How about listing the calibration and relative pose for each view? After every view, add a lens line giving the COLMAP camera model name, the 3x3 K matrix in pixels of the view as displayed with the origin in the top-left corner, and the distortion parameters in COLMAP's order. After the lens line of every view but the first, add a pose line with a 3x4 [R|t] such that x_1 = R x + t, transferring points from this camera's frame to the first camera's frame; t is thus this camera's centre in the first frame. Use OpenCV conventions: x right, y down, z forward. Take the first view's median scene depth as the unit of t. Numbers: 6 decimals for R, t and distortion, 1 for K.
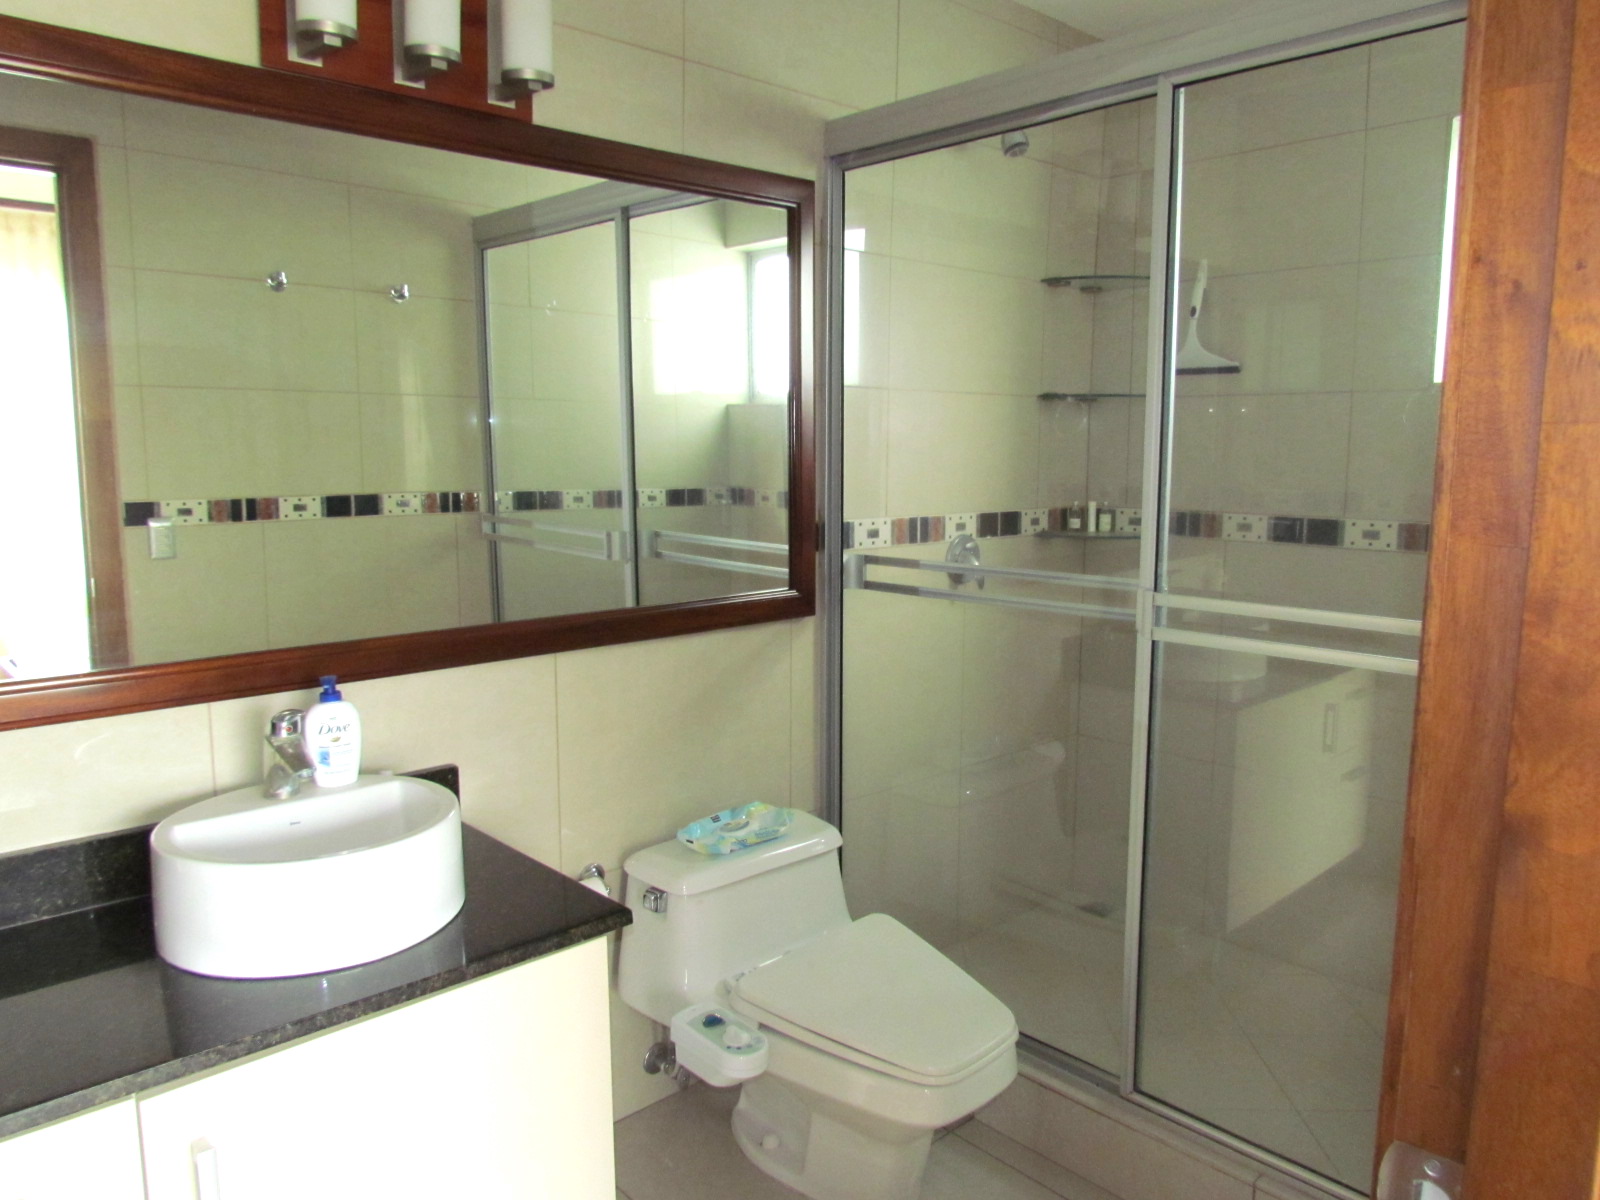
lens RADIAL K [[1141.5, 0, 800.0], [0, 1141.5, 600.0], [0, 0, 1]] dist [-0.010647, 0.004787]
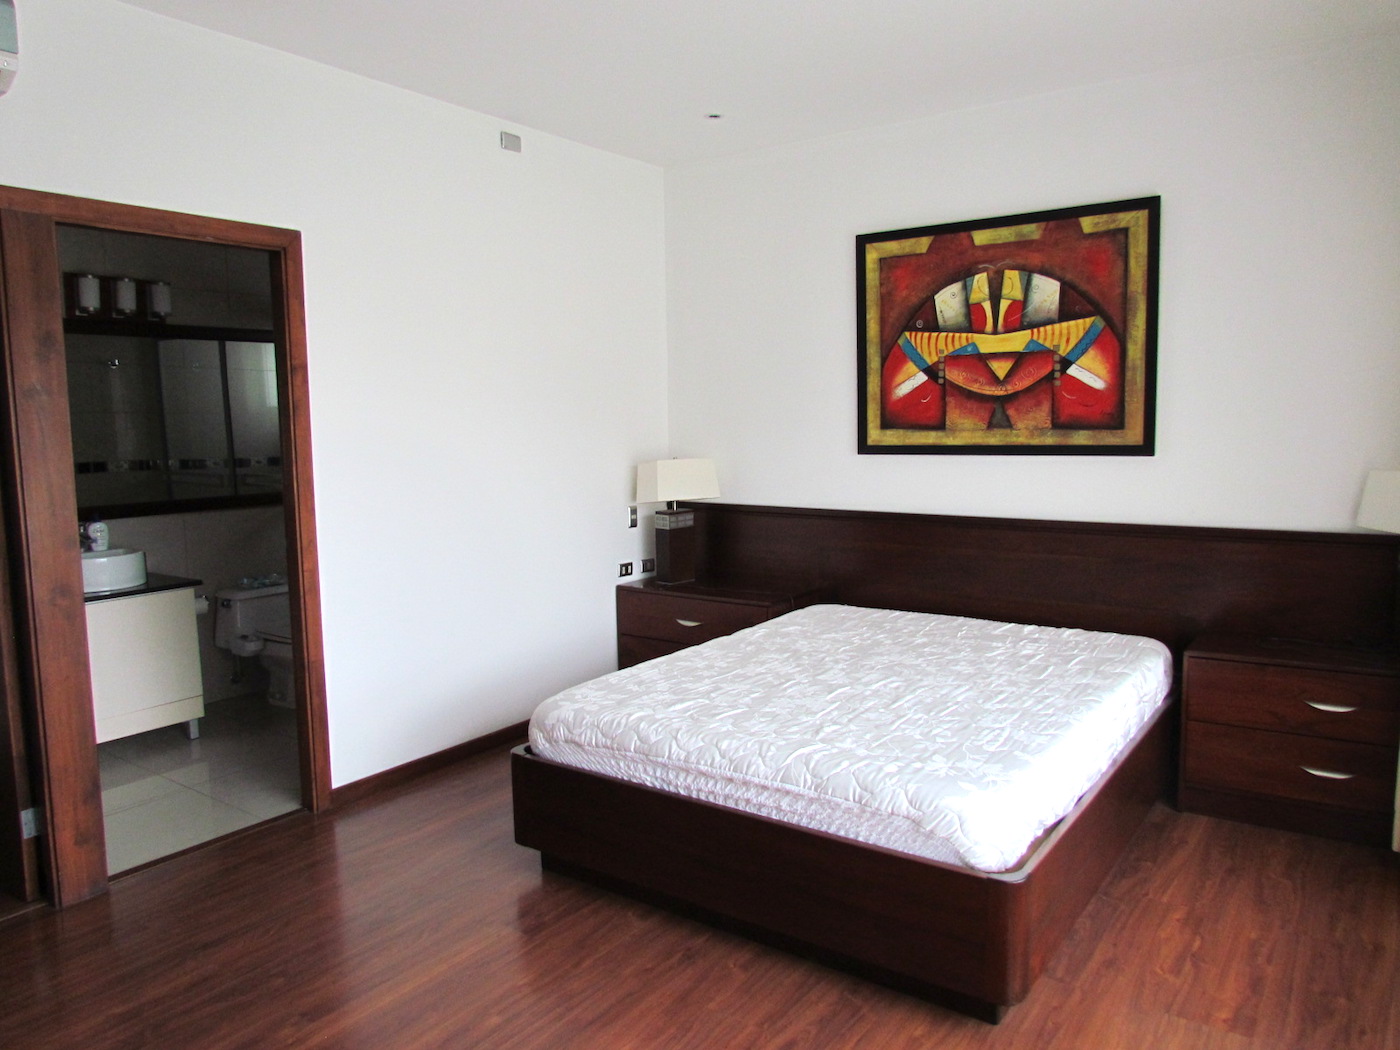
lens RADIAL K [[998.8, 0, 700.0], [0, 998.8, 525.0], [0, 0, 1]] dist [-0.010647, 0.004787]
pose [[0.979619, -0.041319, 0.196568, 0.504927], [0.047966, 0.998423, -0.029176, 0.194398], [-0.195053, 0.038010, 0.980056, -1.508387]]
